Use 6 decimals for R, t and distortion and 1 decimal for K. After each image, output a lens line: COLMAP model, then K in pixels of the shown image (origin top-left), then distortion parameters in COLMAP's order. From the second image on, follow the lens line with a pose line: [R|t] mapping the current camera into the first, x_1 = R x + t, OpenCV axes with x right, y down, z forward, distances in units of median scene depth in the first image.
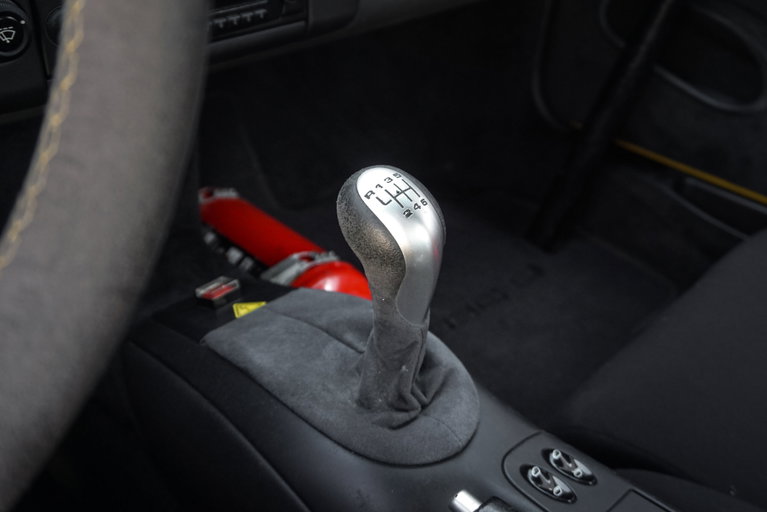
lens RADIAL K [[823.5, 0, 383.5], [0, 823.5, 256.0], [0, 0, 1]] dist [0.007820, 0.007648]
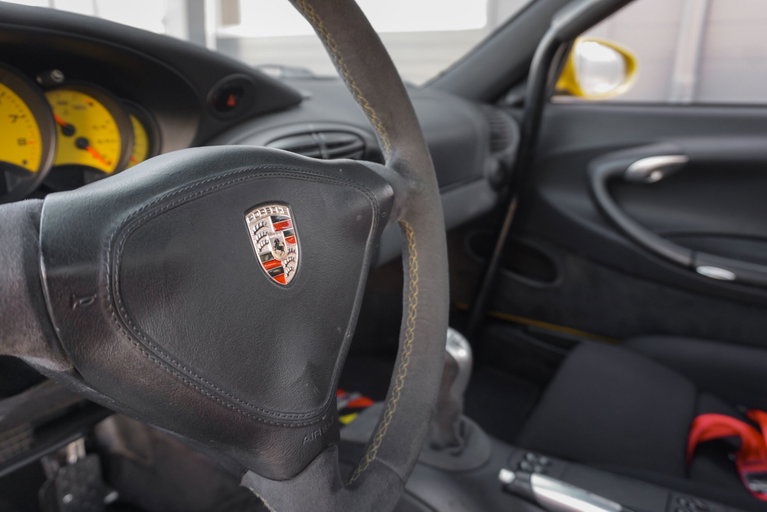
lens RADIAL K [[571.2, 0, 383.5], [0, 571.2, 256.0], [0, 0, 1]] dist [-0.003306, 0.000813]
pose [[0.976994, -0.108722, 0.183472, -0.279606], [0.154921, 0.953044, -0.260205, 0.063041], [-0.146567, 0.282642, 0.947962, -0.343921]]
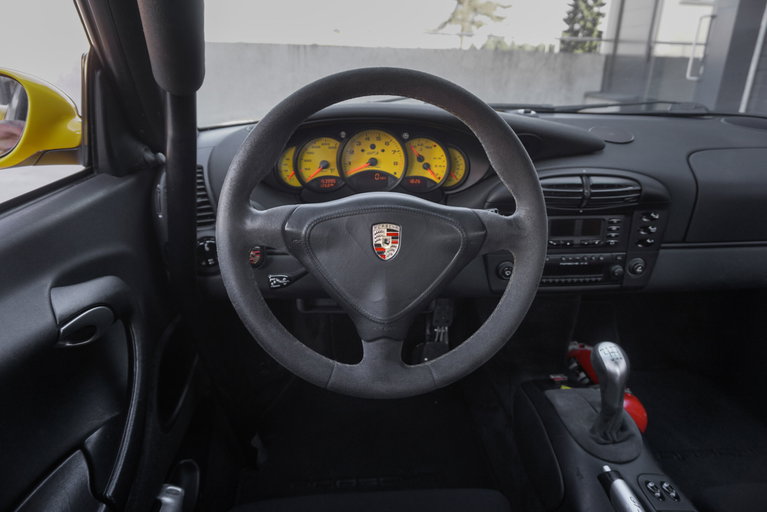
lens RADIAL K [[514.4, 0, 383.5], [0, 514.4, 256.0], [0, 0, 1]] dist [-0.010586, 0.000265]
pose [[0.749975, 0.183250, -0.635576, 0.326024], [-0.331245, 0.935745, -0.121071, 0.059932], [0.572551, 0.301332, 0.762486, -0.607003]]
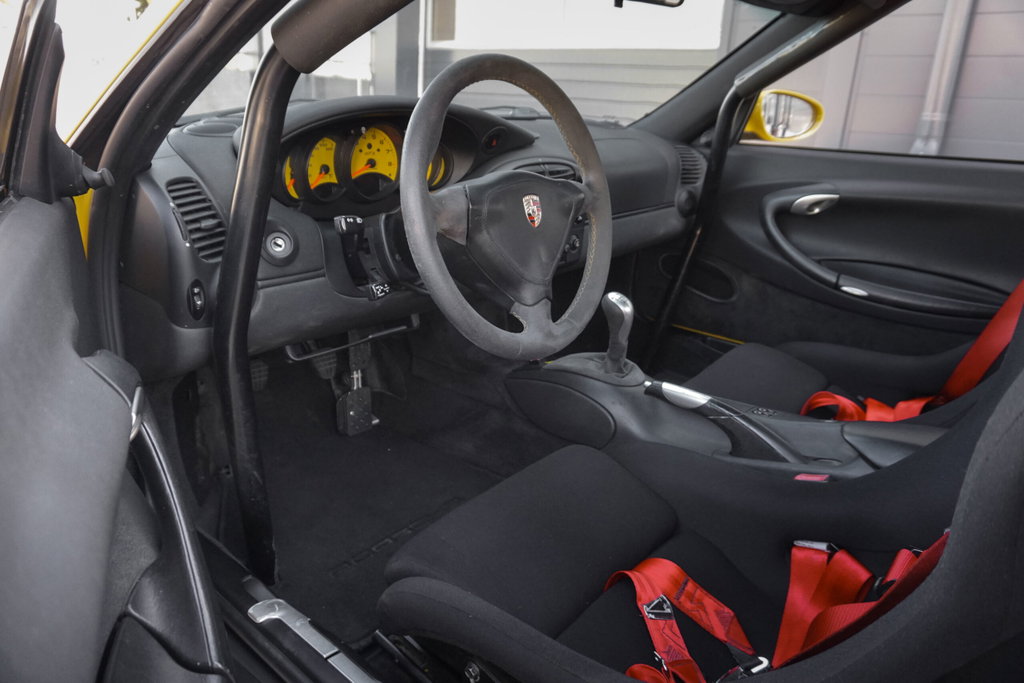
lens RADIAL K [[686.8, 0, 512.0], [0, 686.8, 341.5], [0, 0, 1]] dist [-0.010586, 0.000265]
pose [[0.996962, -0.048050, 0.061296, -0.420739], [0.060850, 0.971772, -0.227938, 0.498511], [-0.048613, 0.230976, 0.971744, -1.197289]]
